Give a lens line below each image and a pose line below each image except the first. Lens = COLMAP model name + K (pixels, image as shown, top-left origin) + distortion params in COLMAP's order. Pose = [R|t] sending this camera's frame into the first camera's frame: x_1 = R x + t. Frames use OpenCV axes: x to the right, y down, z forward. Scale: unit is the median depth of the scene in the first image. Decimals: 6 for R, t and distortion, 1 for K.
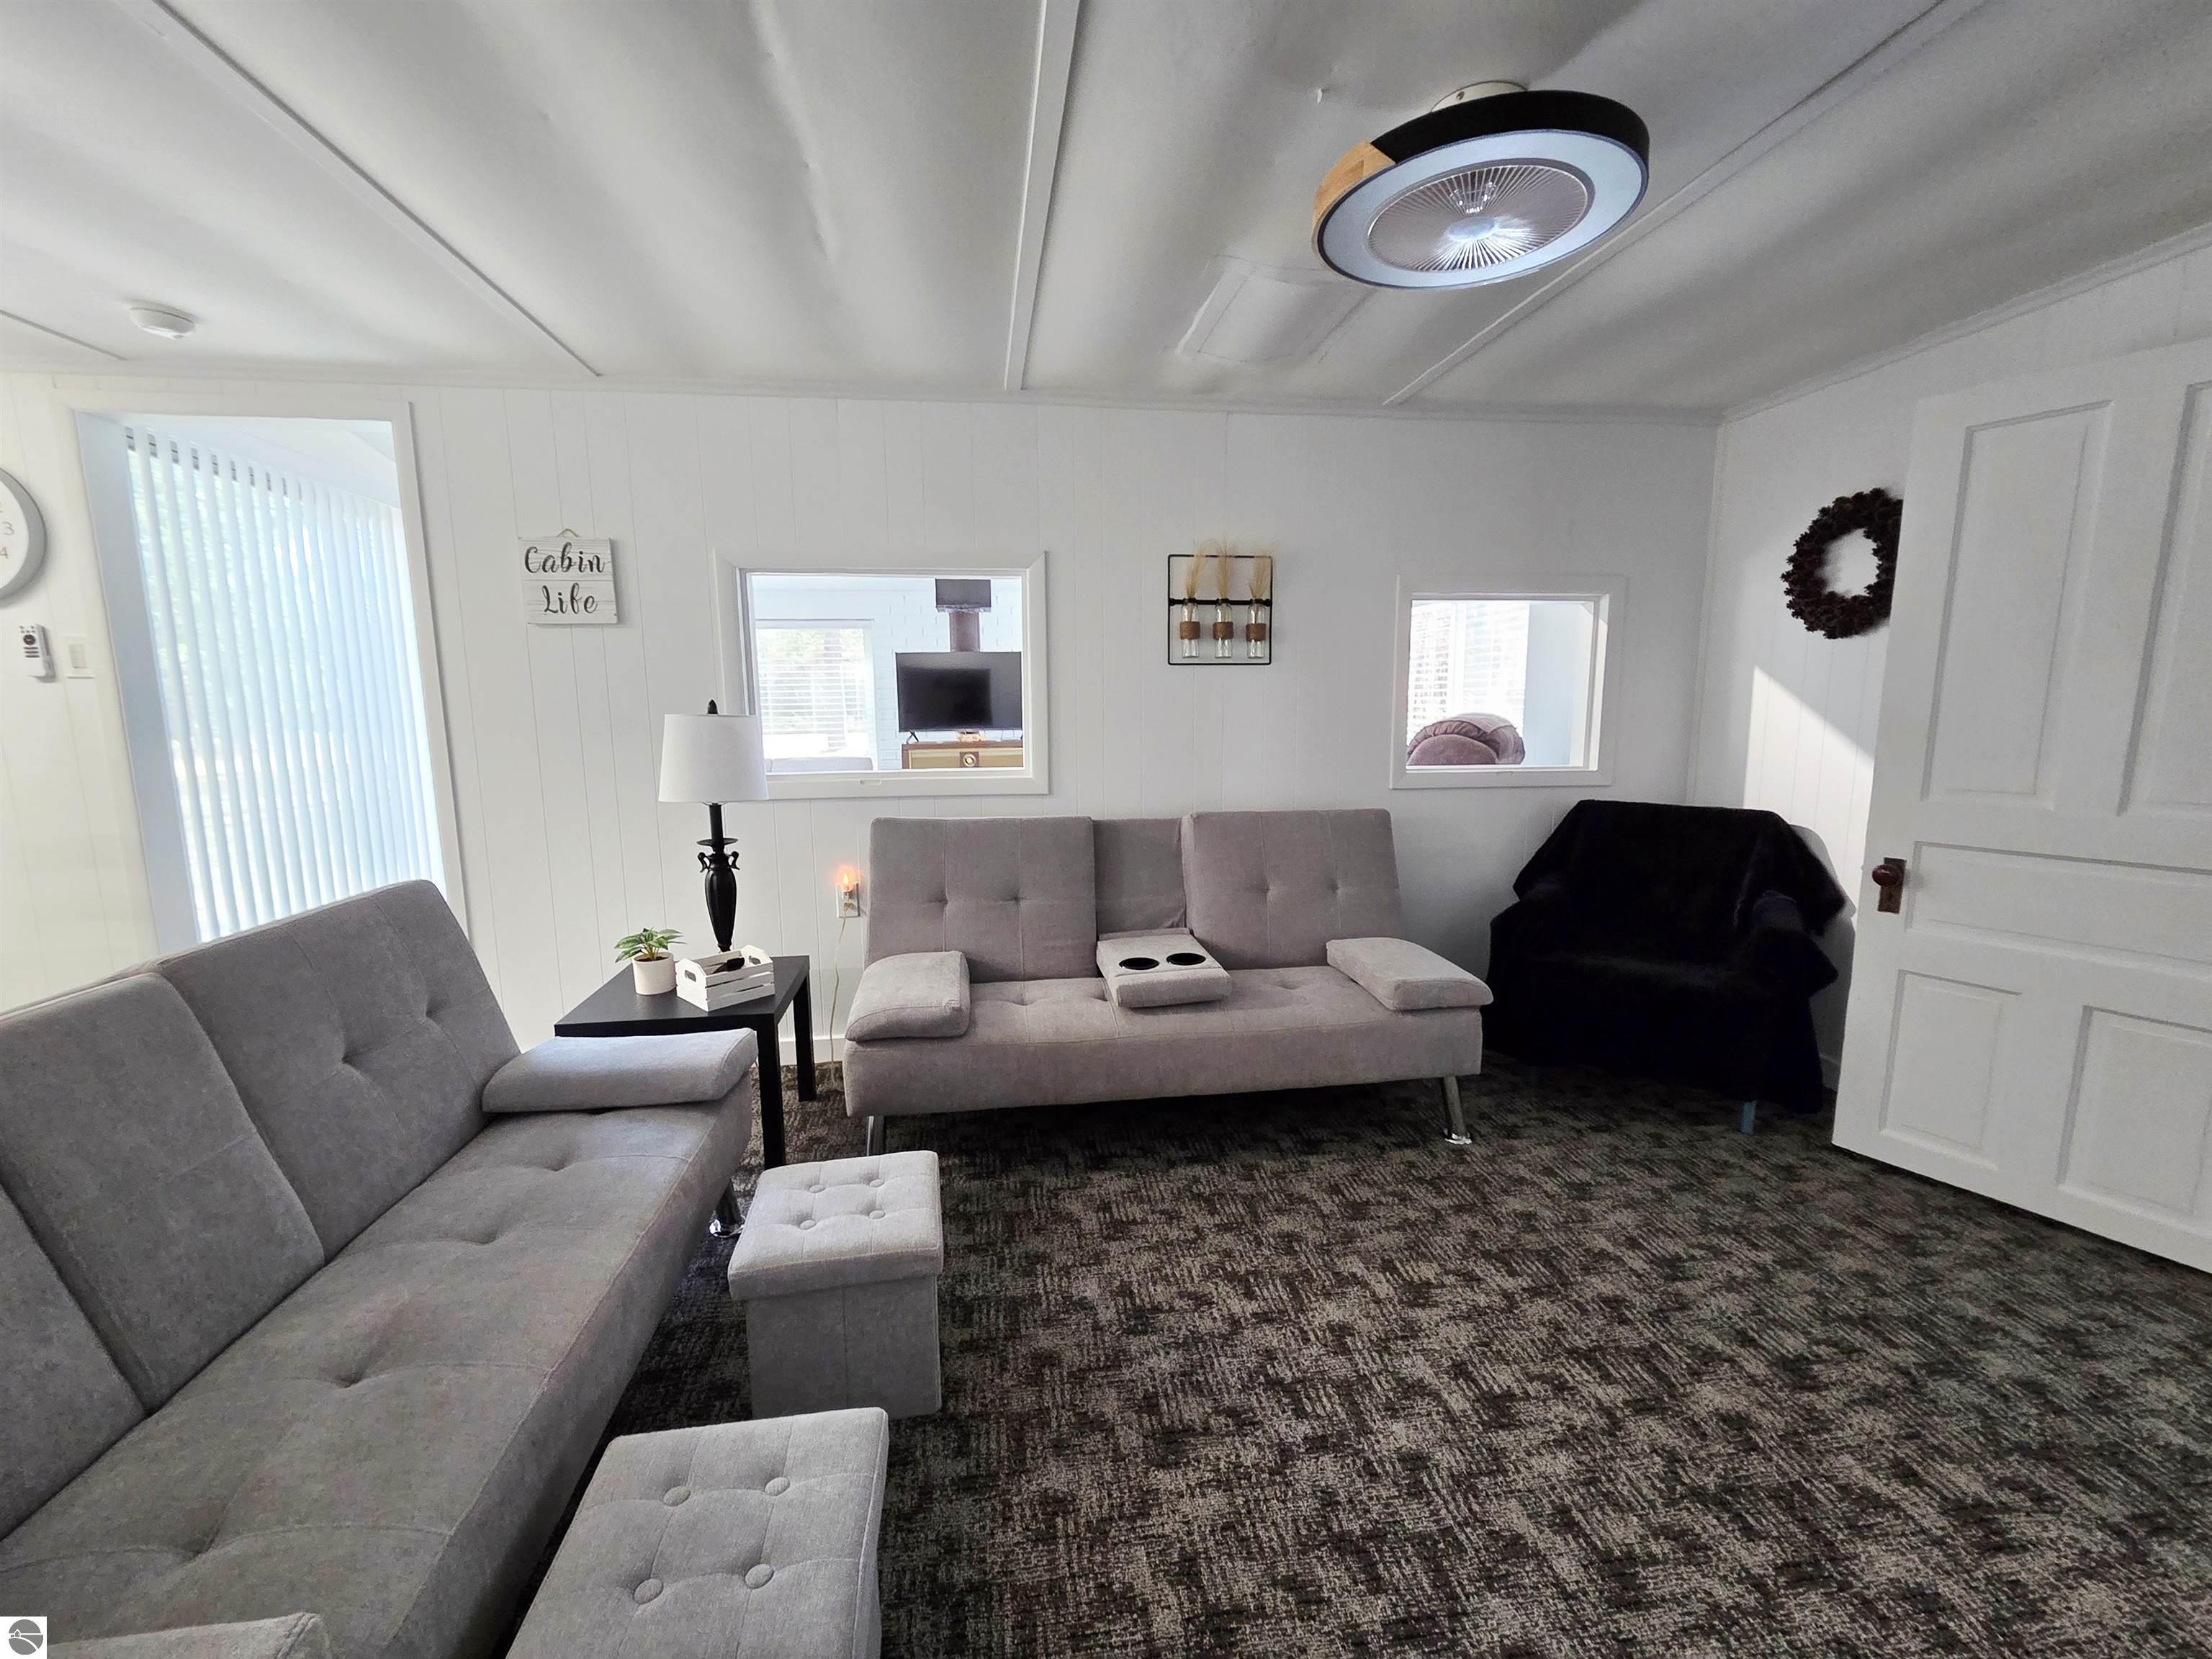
lens RADIAL K [[915.8, 0, 1097.8], [0, 915.8, 835.6], [0, 0, 1]] dist [-0.000568, -0.000237]
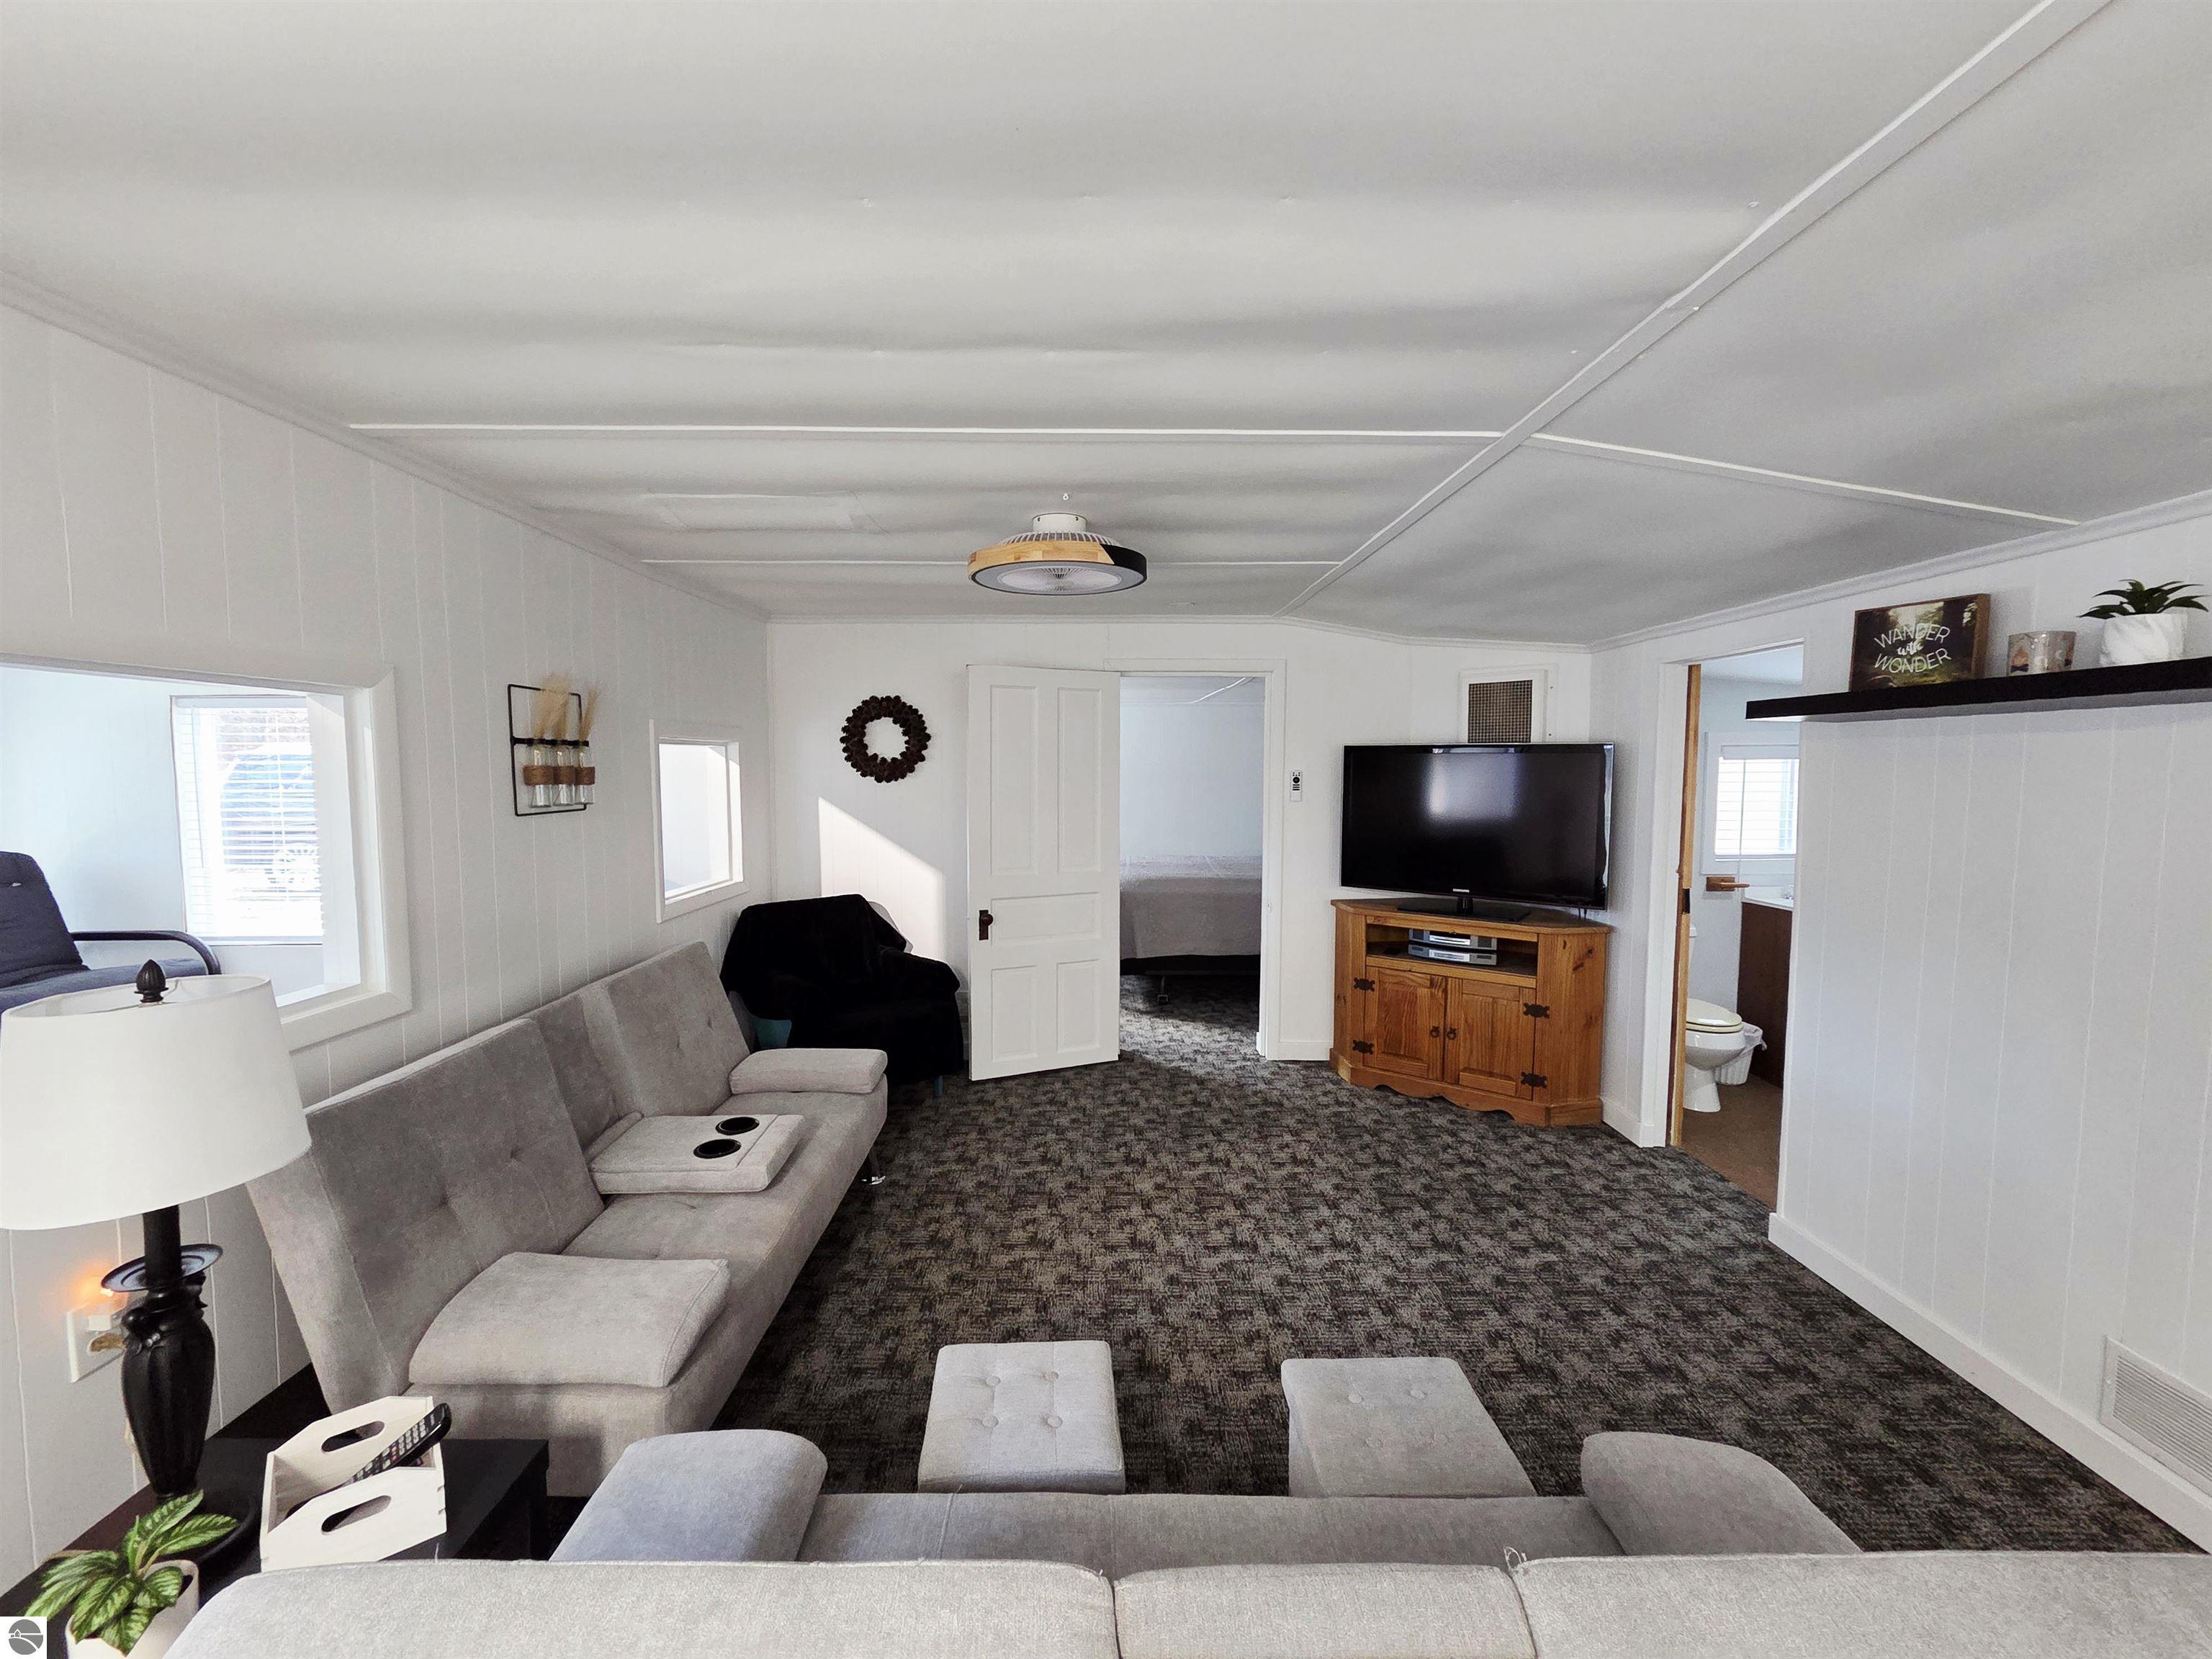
lens RADIAL K [[906.6, 0, 1106.0], [0, 906.6, 829.5], [0, 0, 1]] dist [0.000442, -0.000071]
pose [[0.123939, -0.062899, 0.990294, -0.797965], [0.143971, 0.988569, 0.044771, -0.163553], [-0.981790, 0.137025, 0.131578, 0.458334]]
